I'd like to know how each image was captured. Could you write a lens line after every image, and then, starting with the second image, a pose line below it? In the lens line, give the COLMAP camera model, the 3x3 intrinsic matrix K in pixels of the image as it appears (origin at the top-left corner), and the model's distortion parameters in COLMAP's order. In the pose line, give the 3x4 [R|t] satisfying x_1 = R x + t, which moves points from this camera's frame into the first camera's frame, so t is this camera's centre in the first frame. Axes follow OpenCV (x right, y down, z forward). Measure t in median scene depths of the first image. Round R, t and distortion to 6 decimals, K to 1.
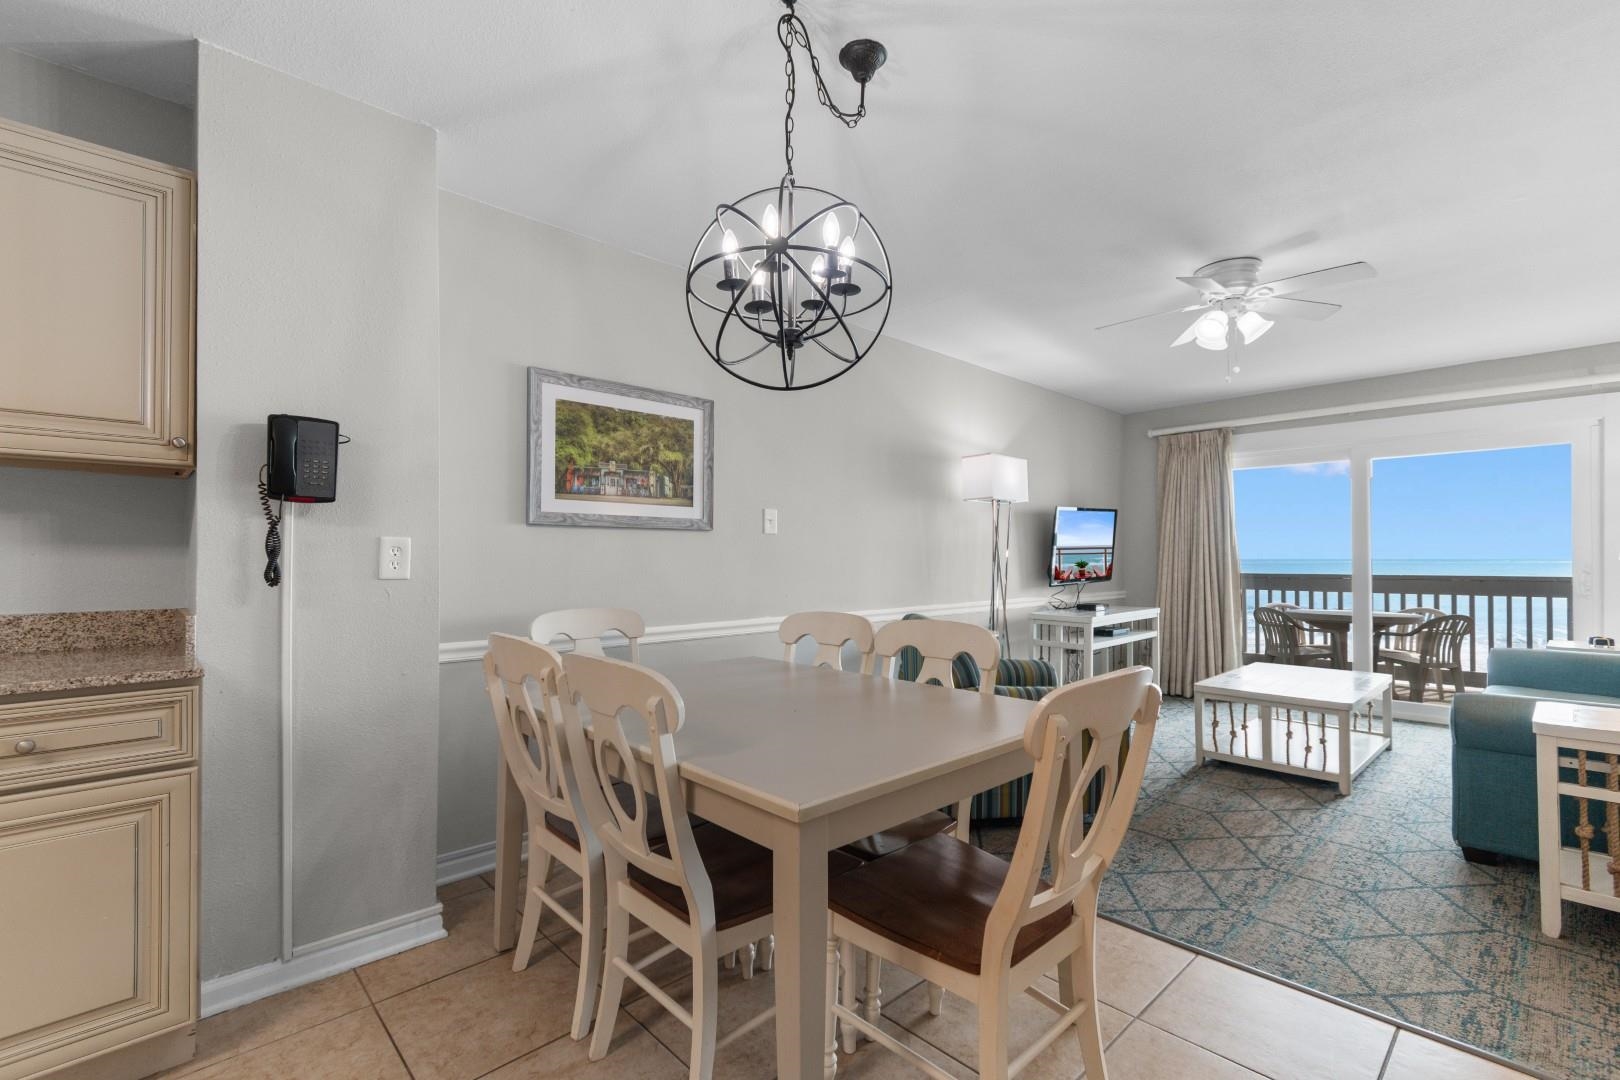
lens RADIAL K [[716.4, 0, 808.2], [0, 716.4, 547.2], [0, 0, 1]] dist [0.002619, -0.000649]
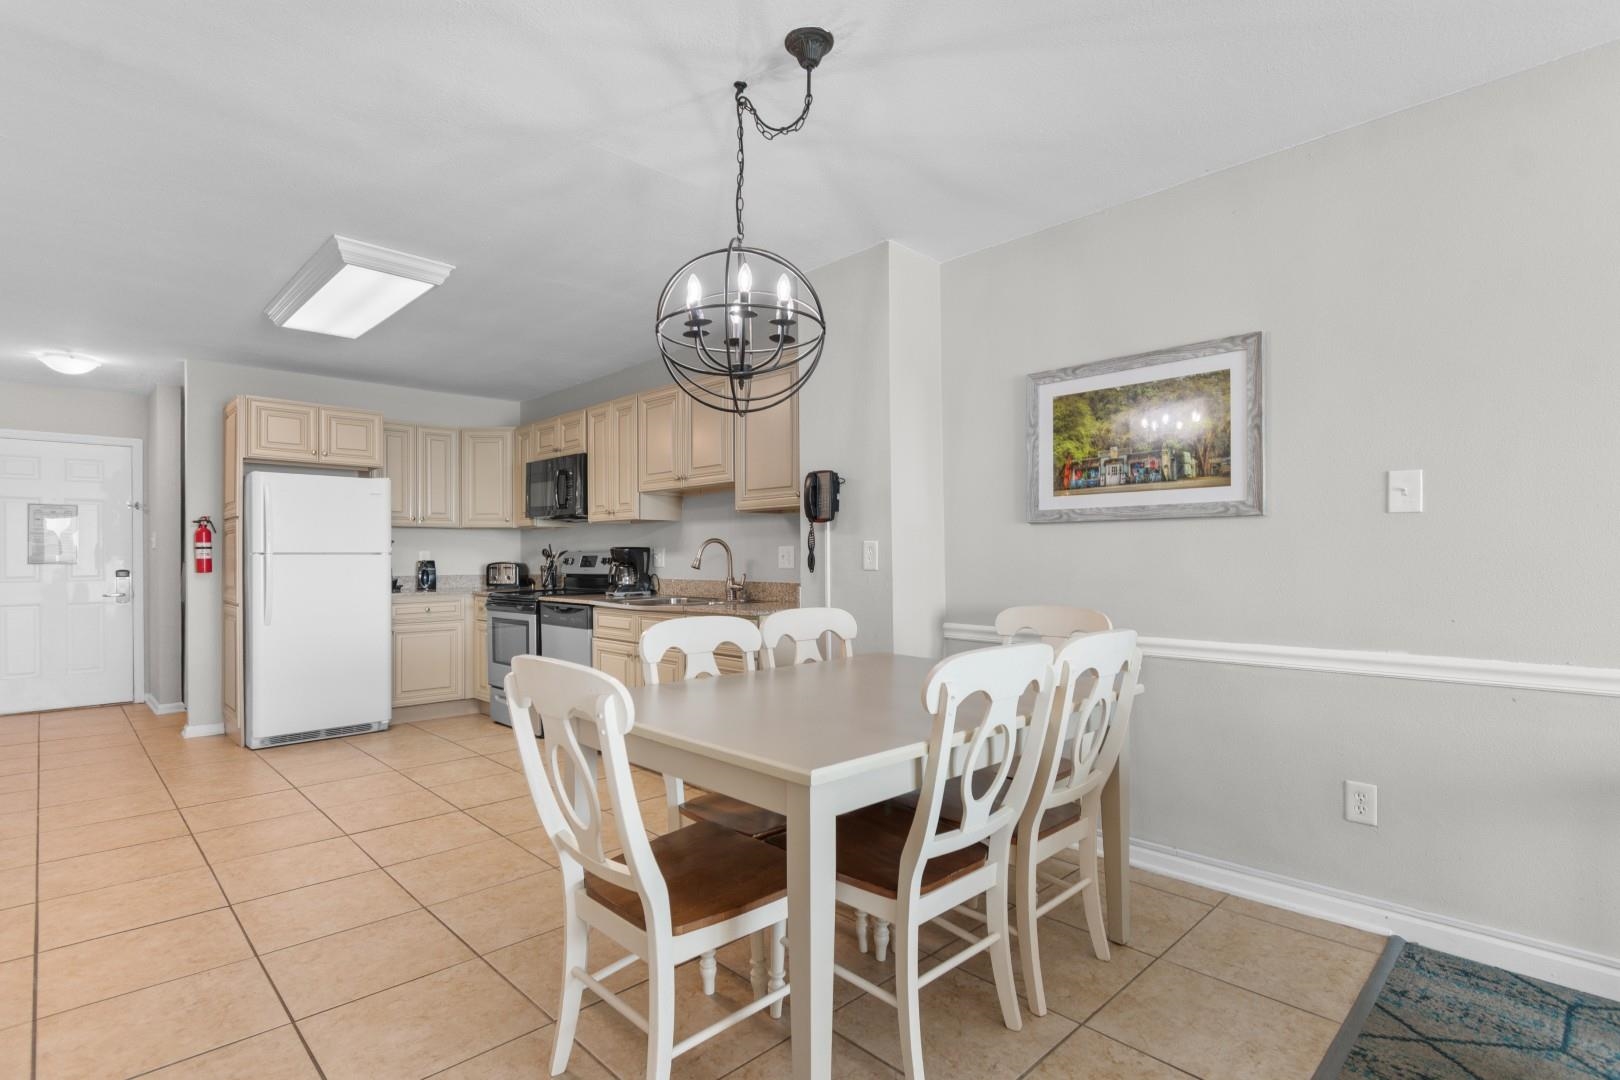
lens RADIAL K [[780.0, 0, 813.1], [0, 780.0, 559.6], [0, 0, 1]] dist [0.000405, -0.000703]
pose [[0.019232, 0.001914, -0.999813, 0.568587], [0.015998, 0.999870, 0.002222, 0.010625], [0.999687, -0.016038, 0.019198, 0.488266]]
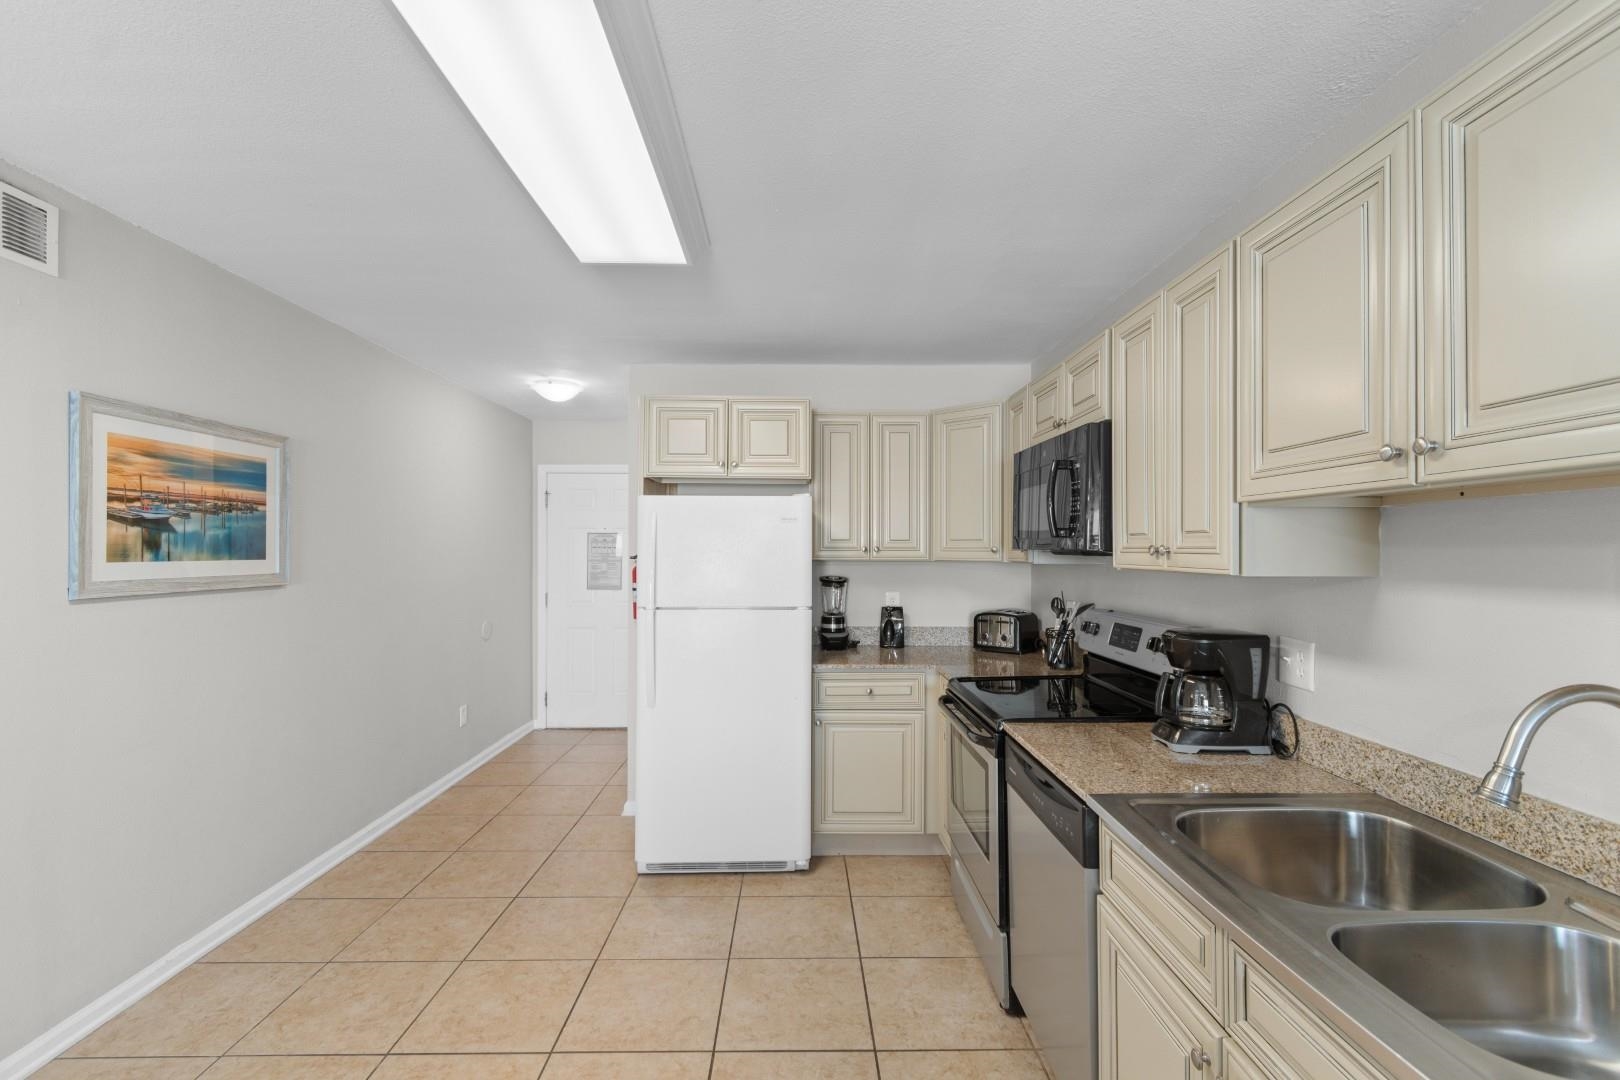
lens RADIAL K [[712.1, 0, 809.0], [0, 712.1, 544.1], [0, 0, 1]] dist [0.000686, -0.000579]
pose [[-0.676265, -0.007989, -0.736615, -0.226741], [0.007050, 0.999825, -0.017316, -0.070774], [0.736625, -0.016904, -0.676090, 0.328081]]
